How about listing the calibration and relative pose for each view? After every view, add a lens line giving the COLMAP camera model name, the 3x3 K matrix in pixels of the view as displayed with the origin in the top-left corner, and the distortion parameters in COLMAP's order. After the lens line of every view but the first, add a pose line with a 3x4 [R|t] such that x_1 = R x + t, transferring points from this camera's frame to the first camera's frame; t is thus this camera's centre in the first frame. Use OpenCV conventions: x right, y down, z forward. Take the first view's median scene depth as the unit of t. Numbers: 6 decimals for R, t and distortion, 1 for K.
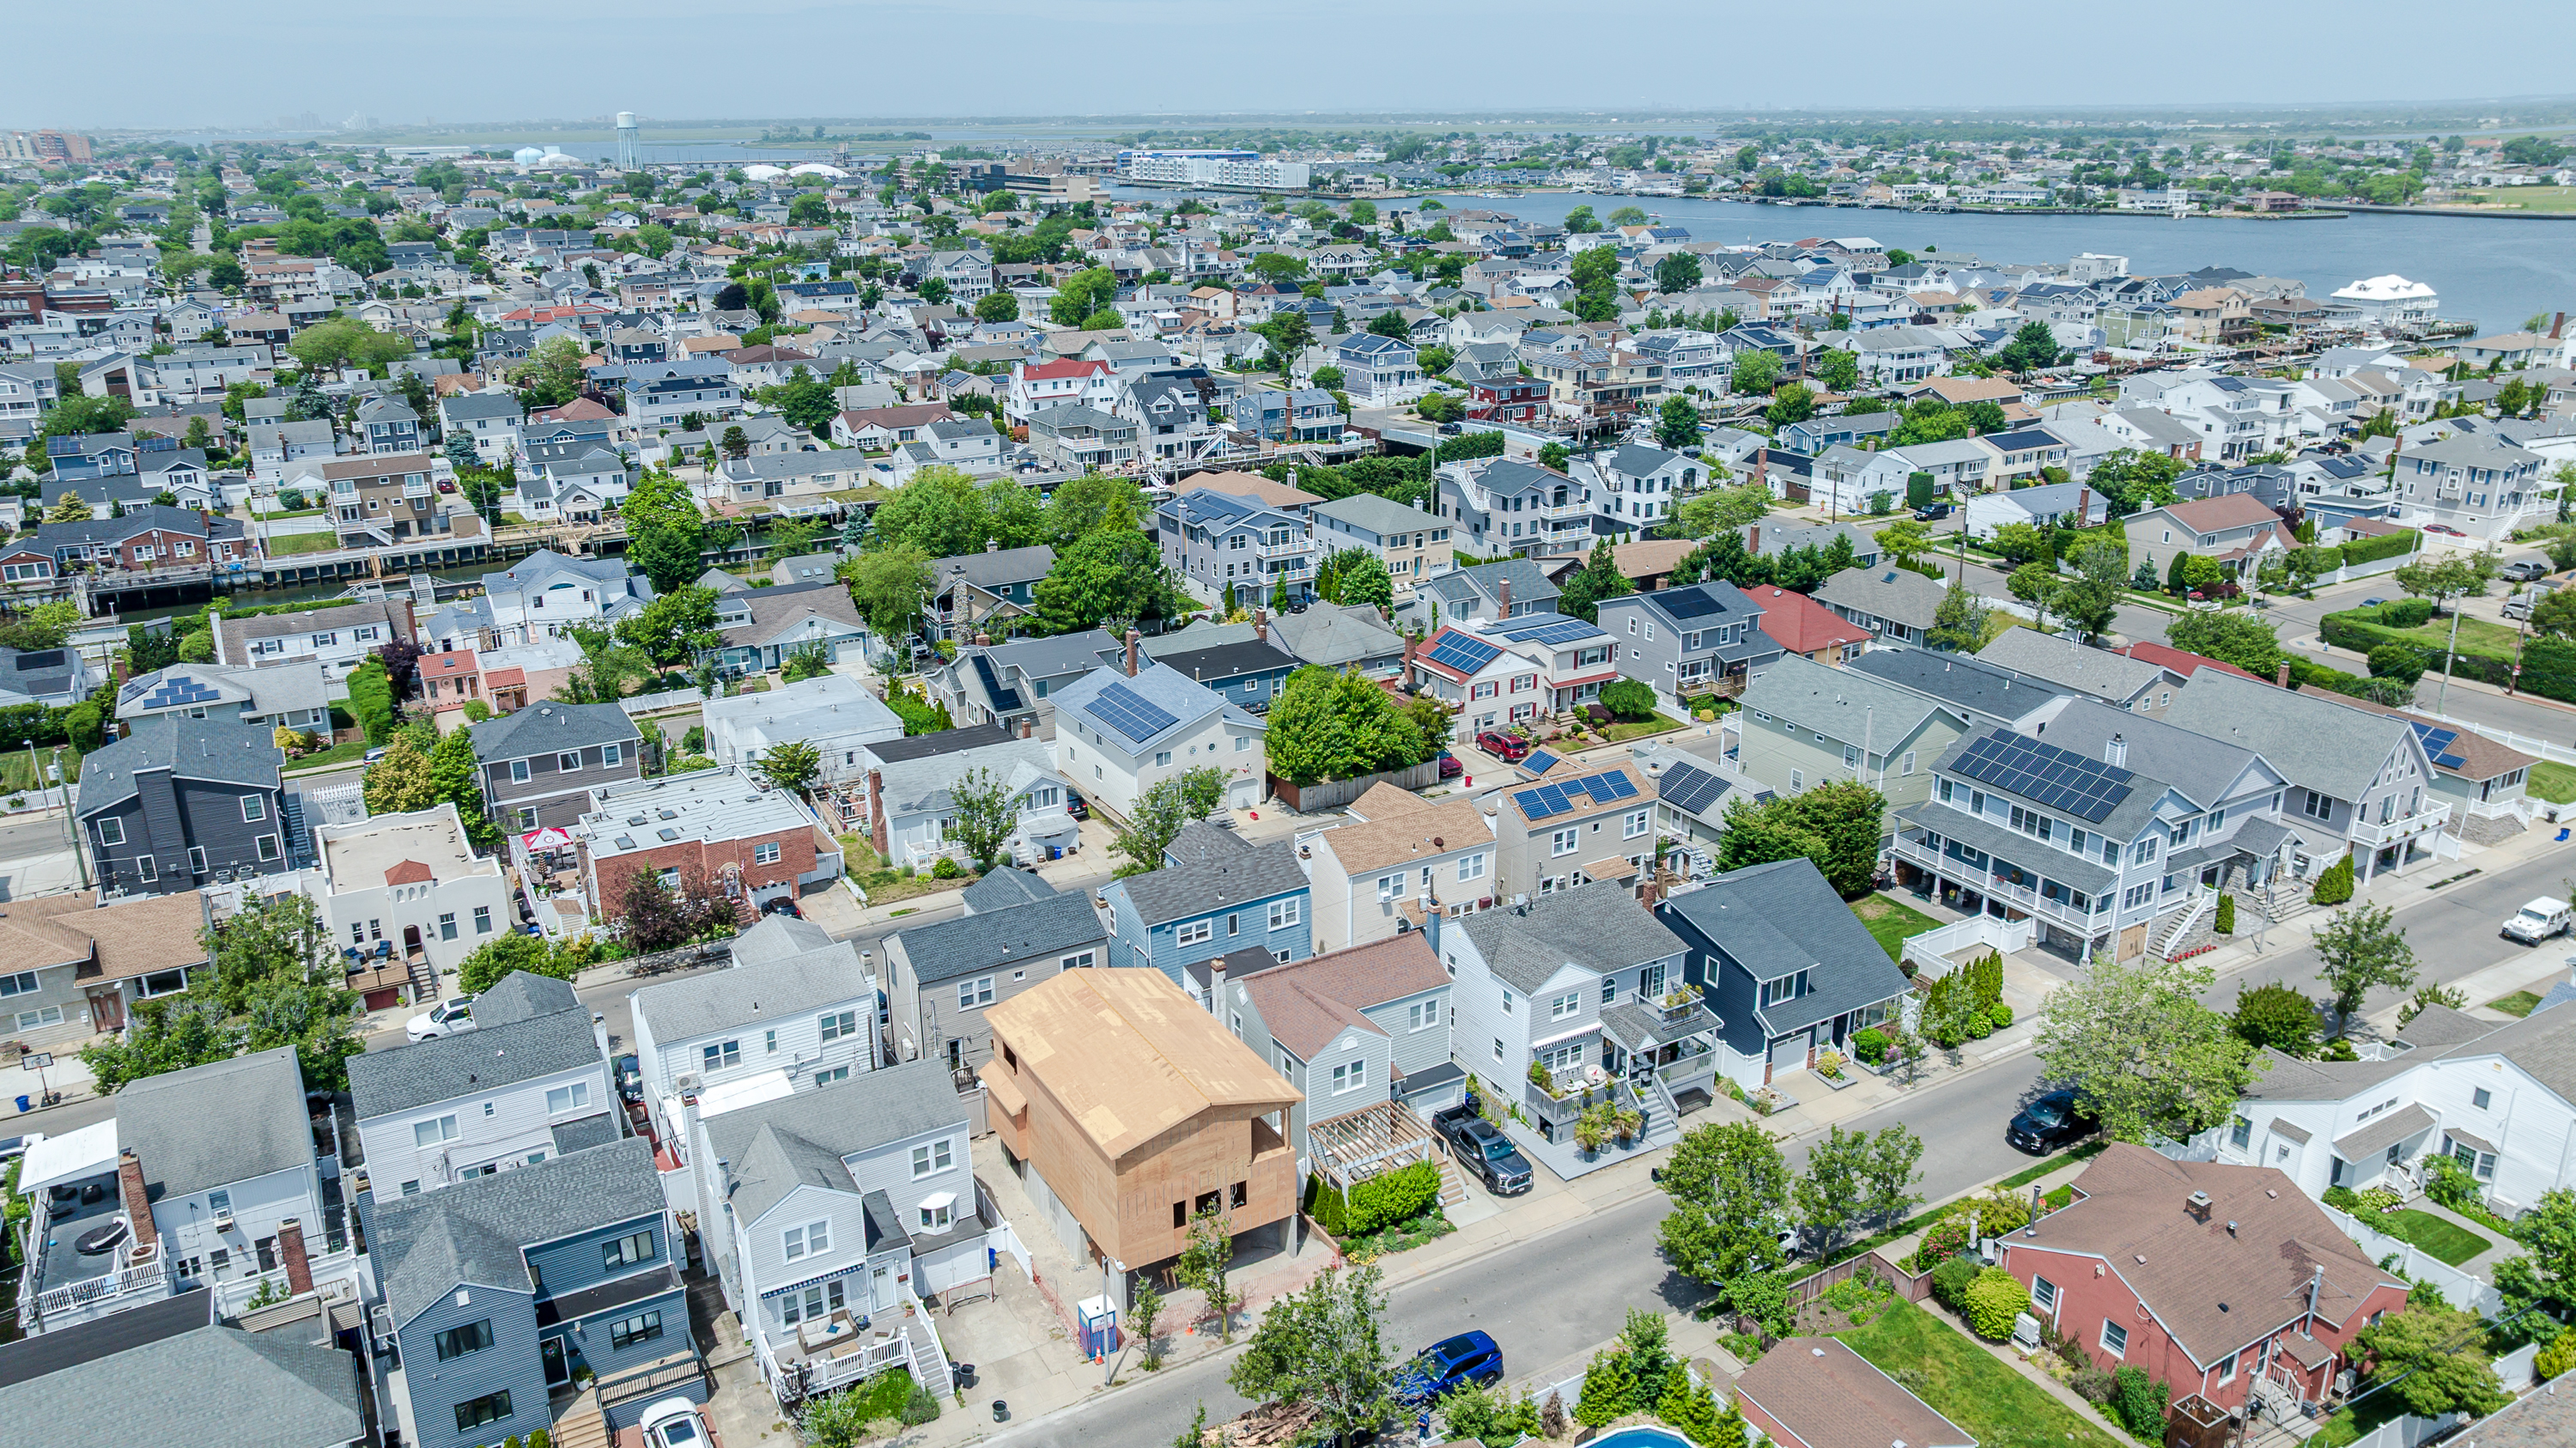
lens RADIAL K [[1811.2, 0, 1283.5], [0, 1811.2, 716.8], [0, 0, 1]] dist [-0.032249, 0.033109]
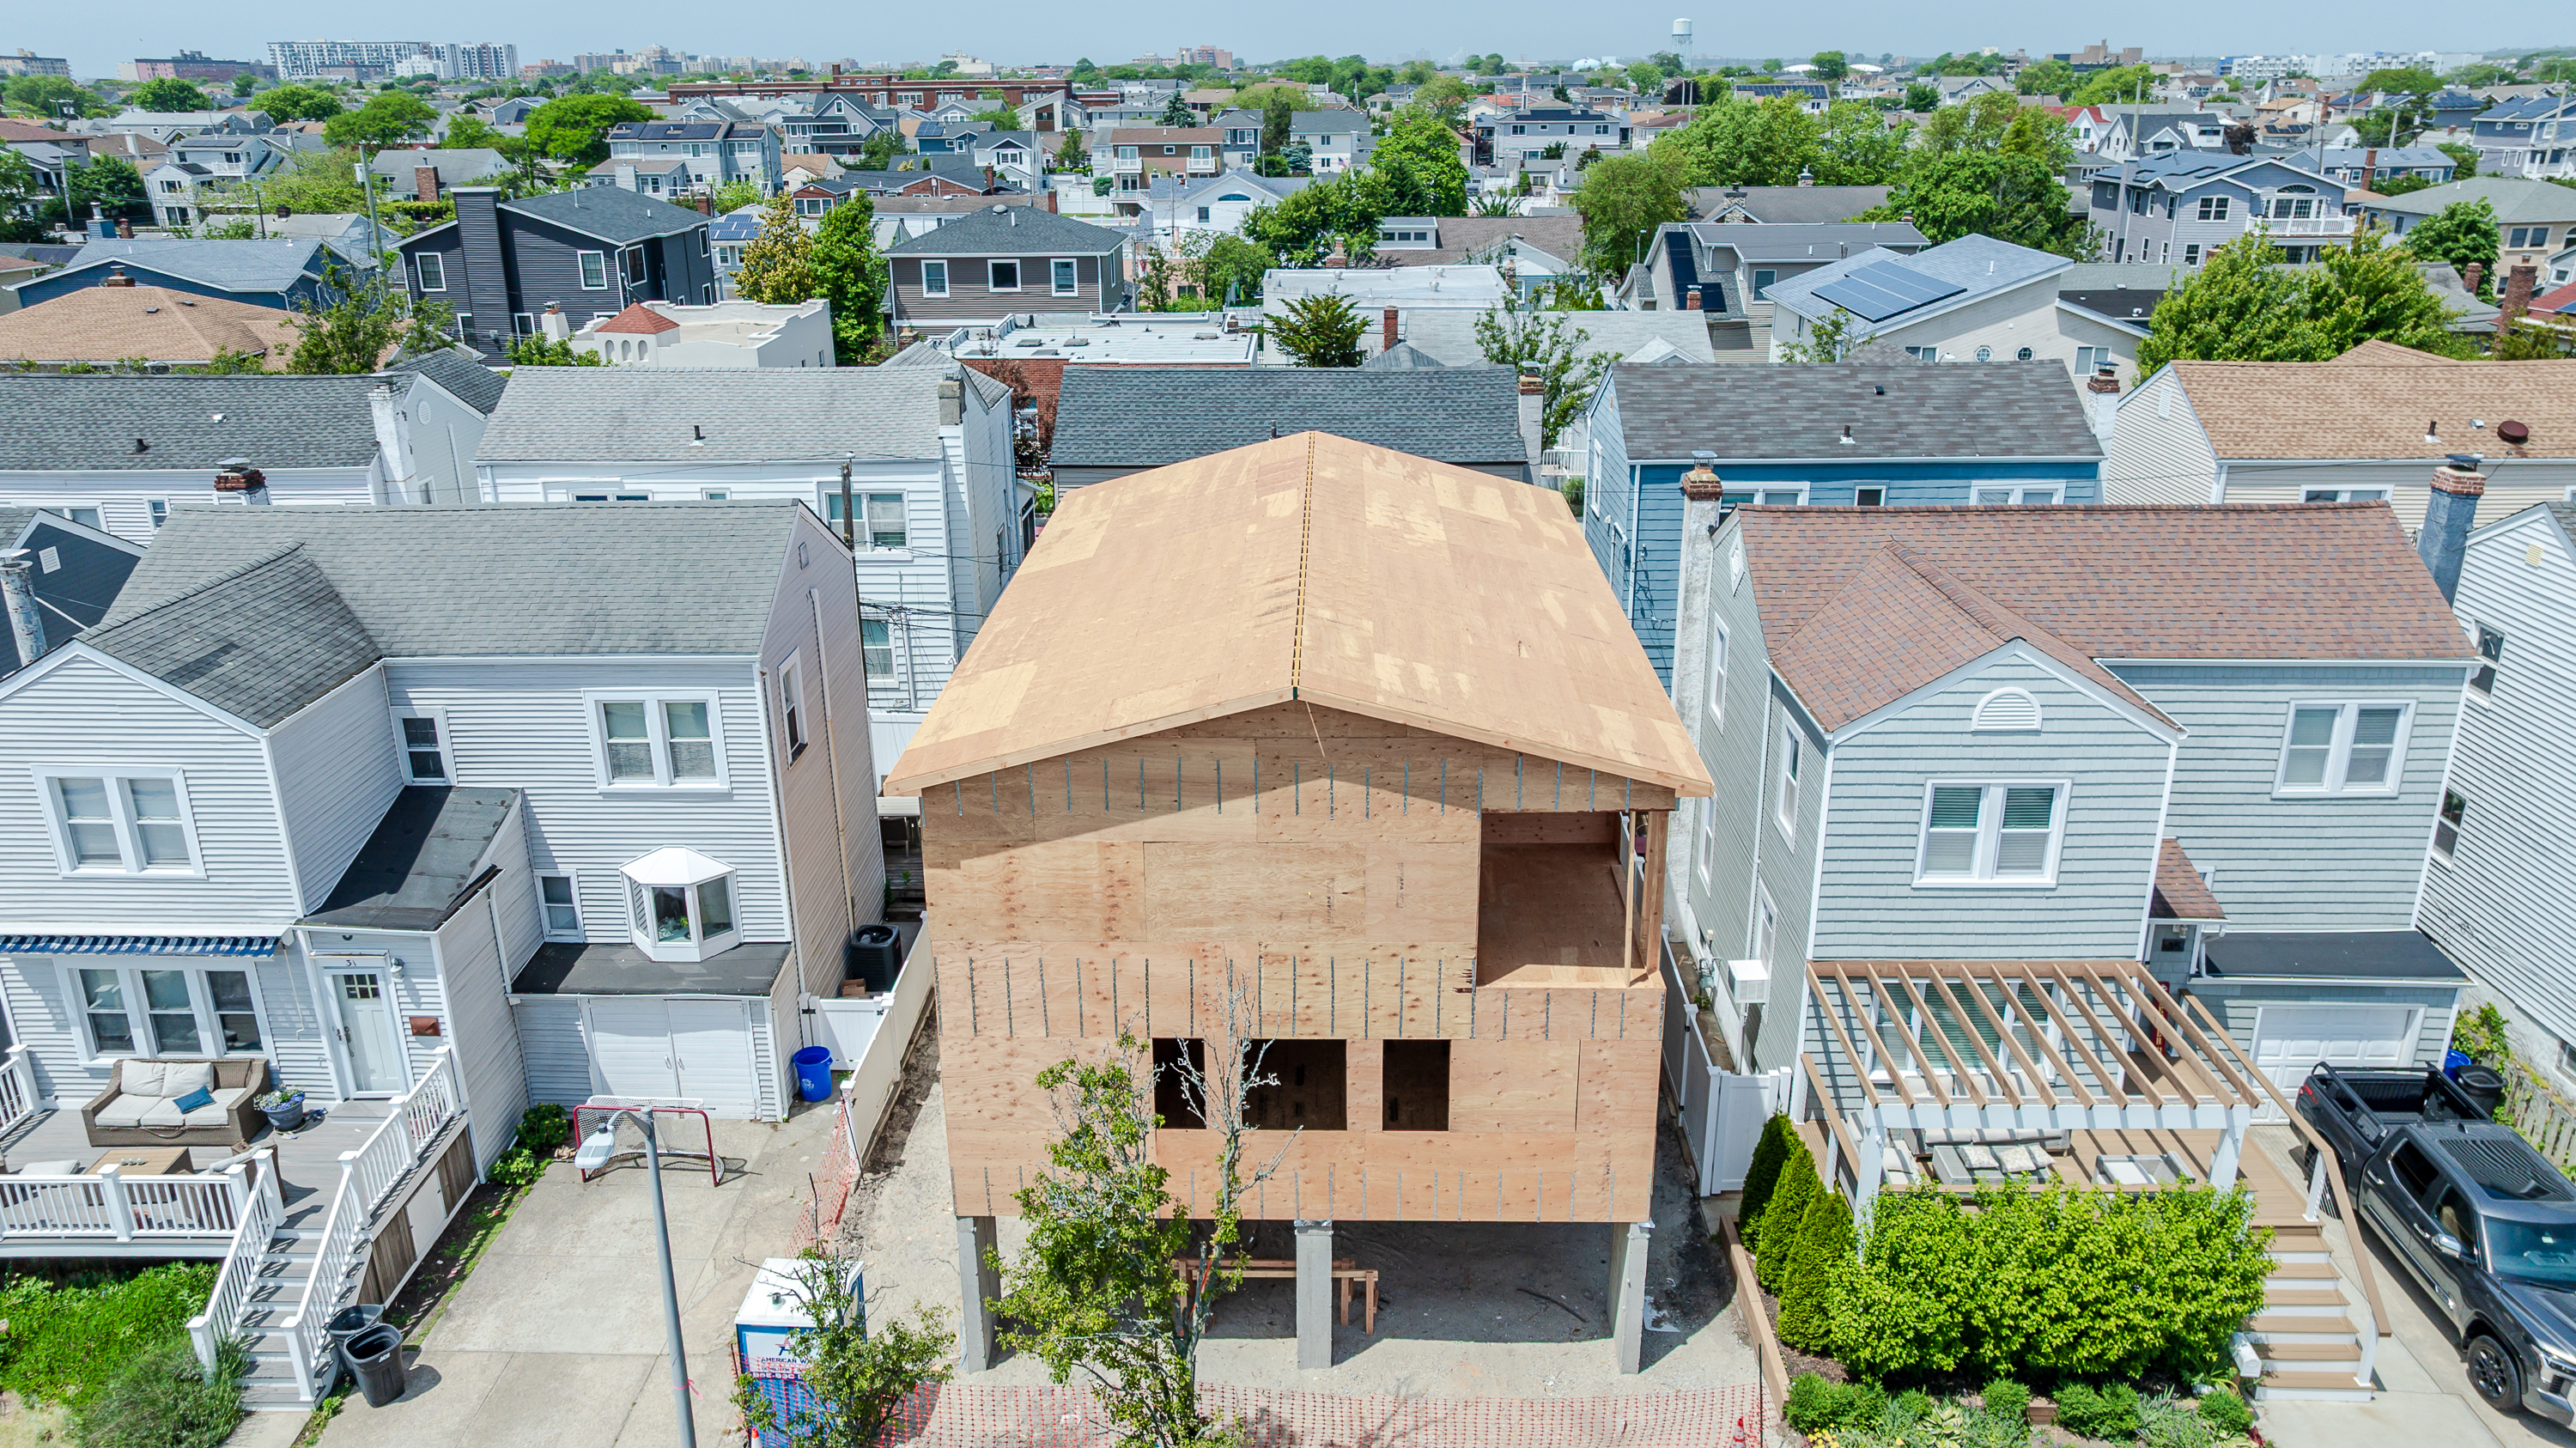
lens RADIAL K [[1811.2, 0, 1287.4], [0, 1811.2, 718.3], [0, 0, 1]] dist [-0.032249, 0.033109]
pose [[0.853053, 0.179142, -0.490111, 0.075534], [-0.165849, 0.983602, 0.070856, 0.173576], [0.494768, 0.020841, 0.868775, 0.672958]]
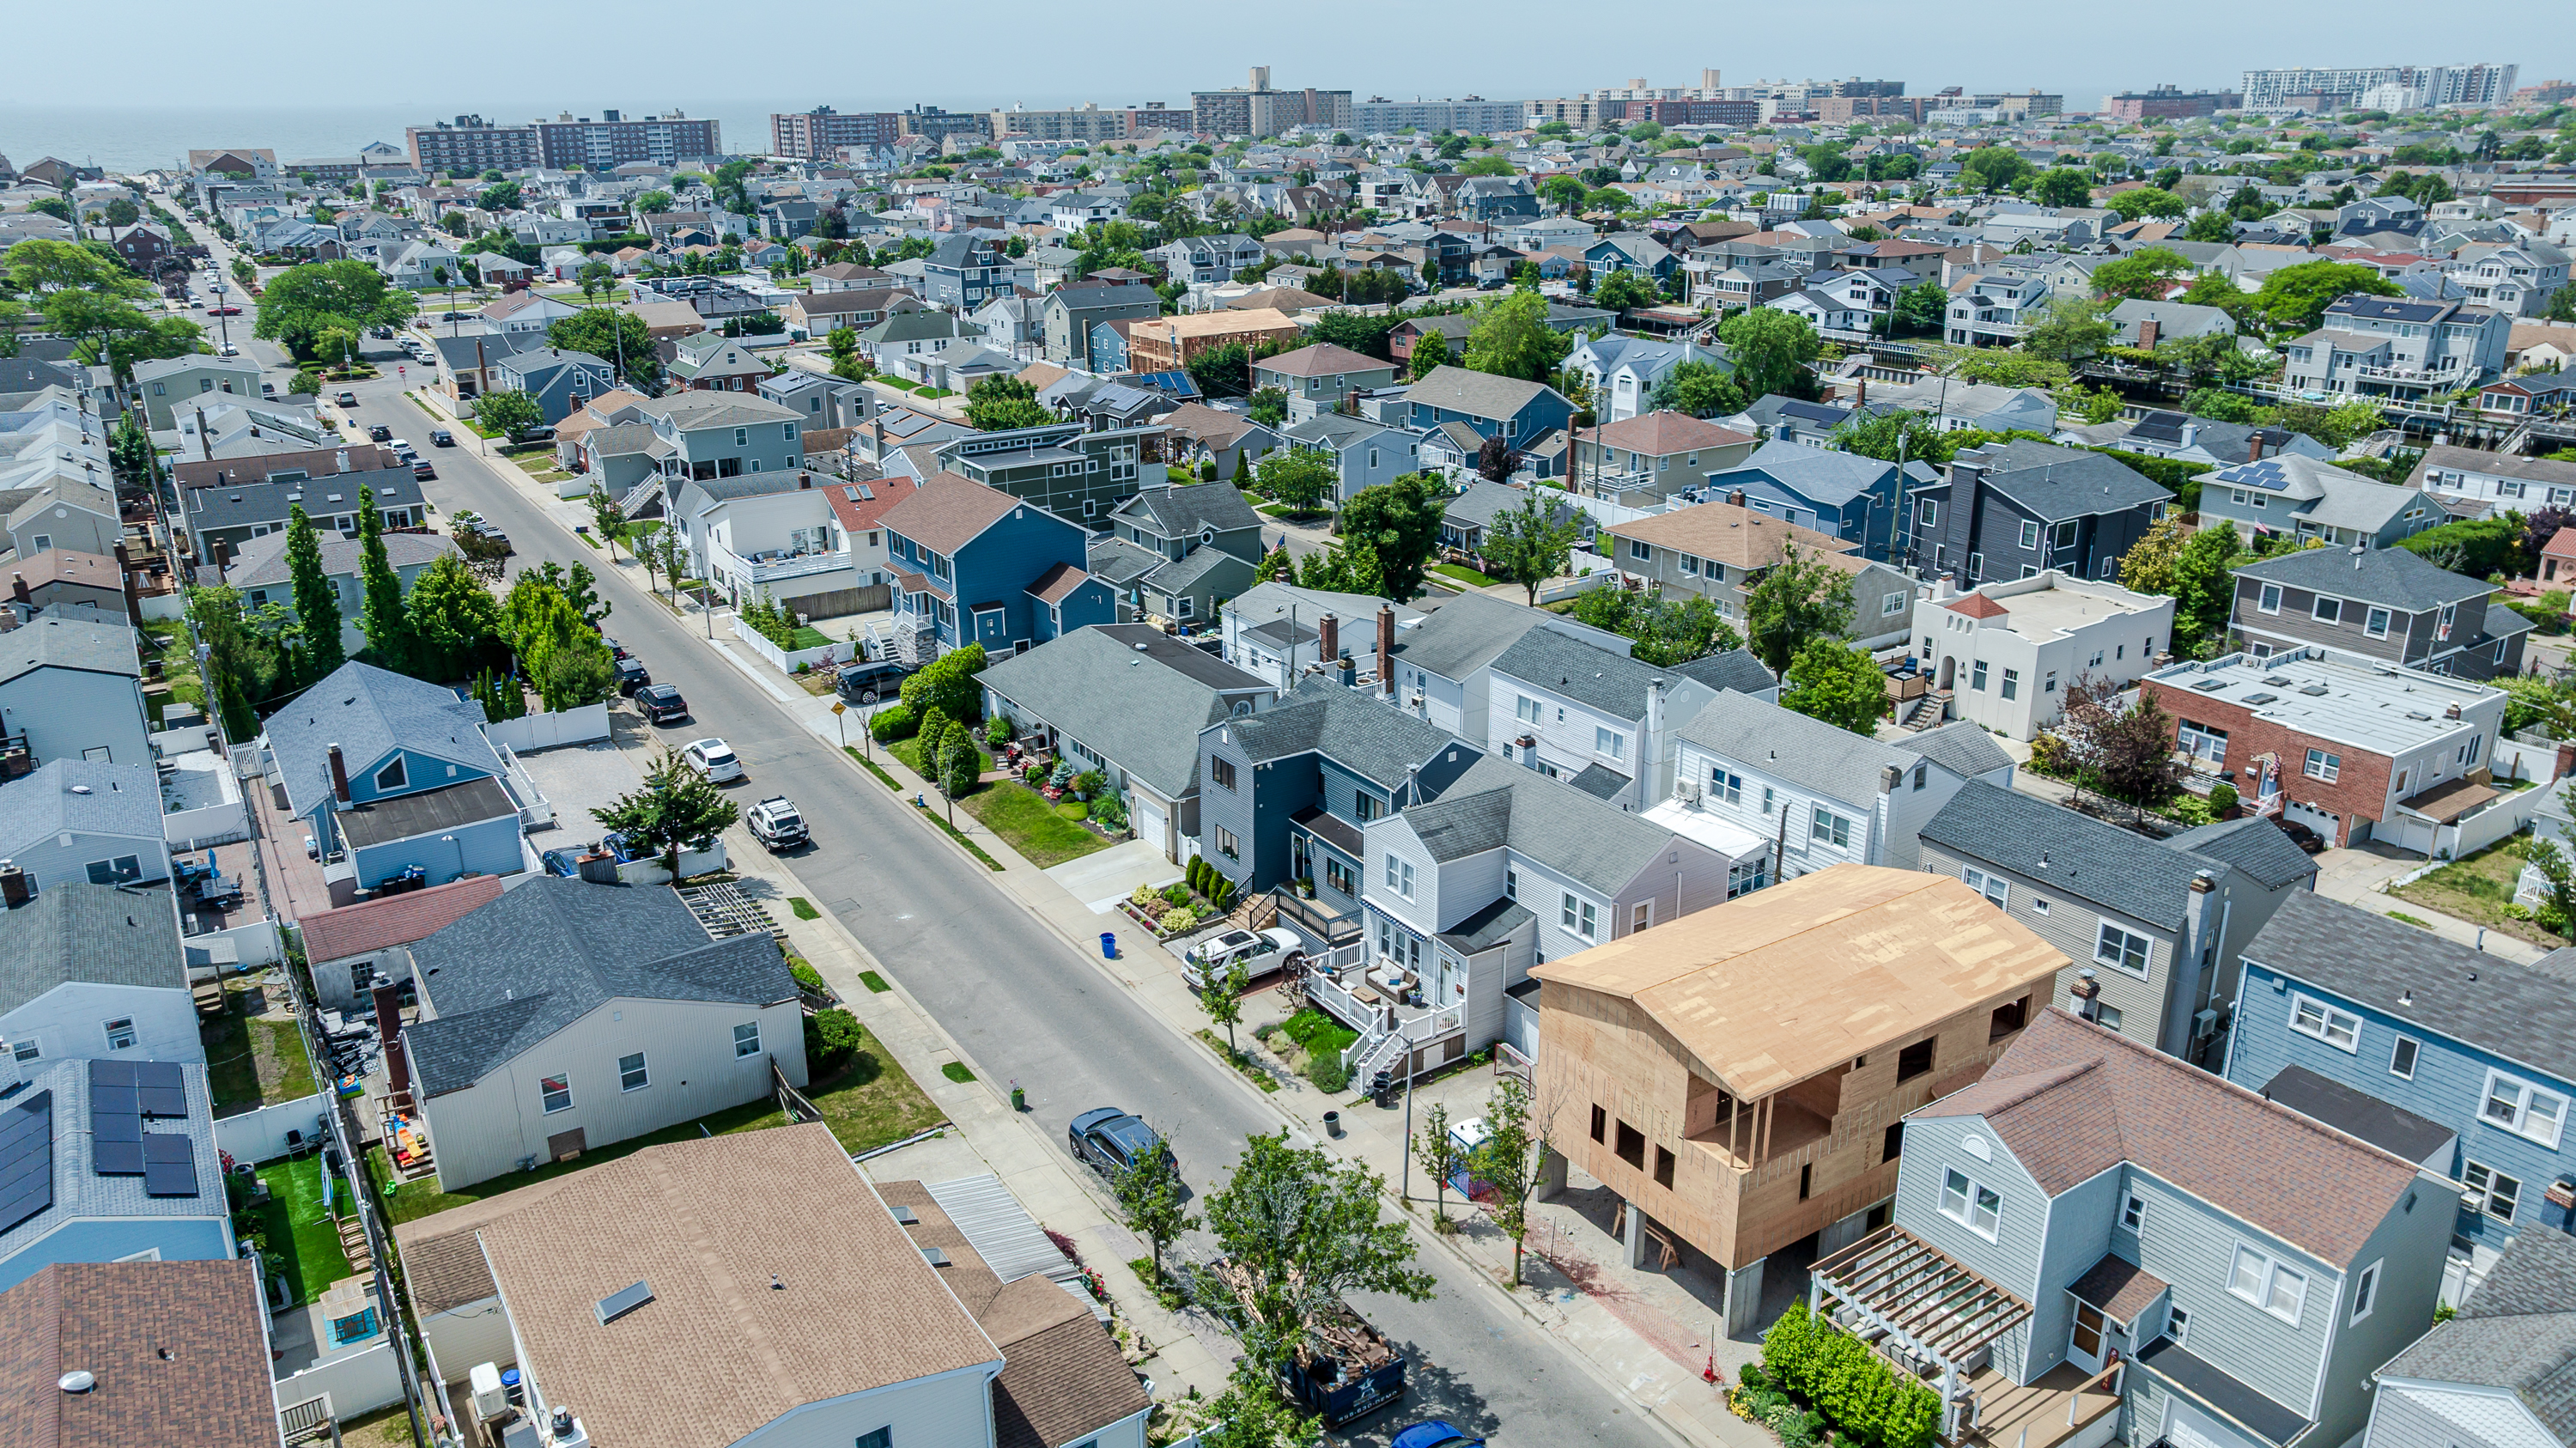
lens RADIAL K [[1811.2, 0, 1285.9], [0, 1811.2, 733.9], [0, 0, 1]] dist [-0.032249, 0.033109]
pose [[0.056351, 0.344470, -0.937105, 0.492357], [-0.309604, 0.898357, 0.311609, -0.044192], [0.949194, 0.272572, 0.157273, 0.642057]]
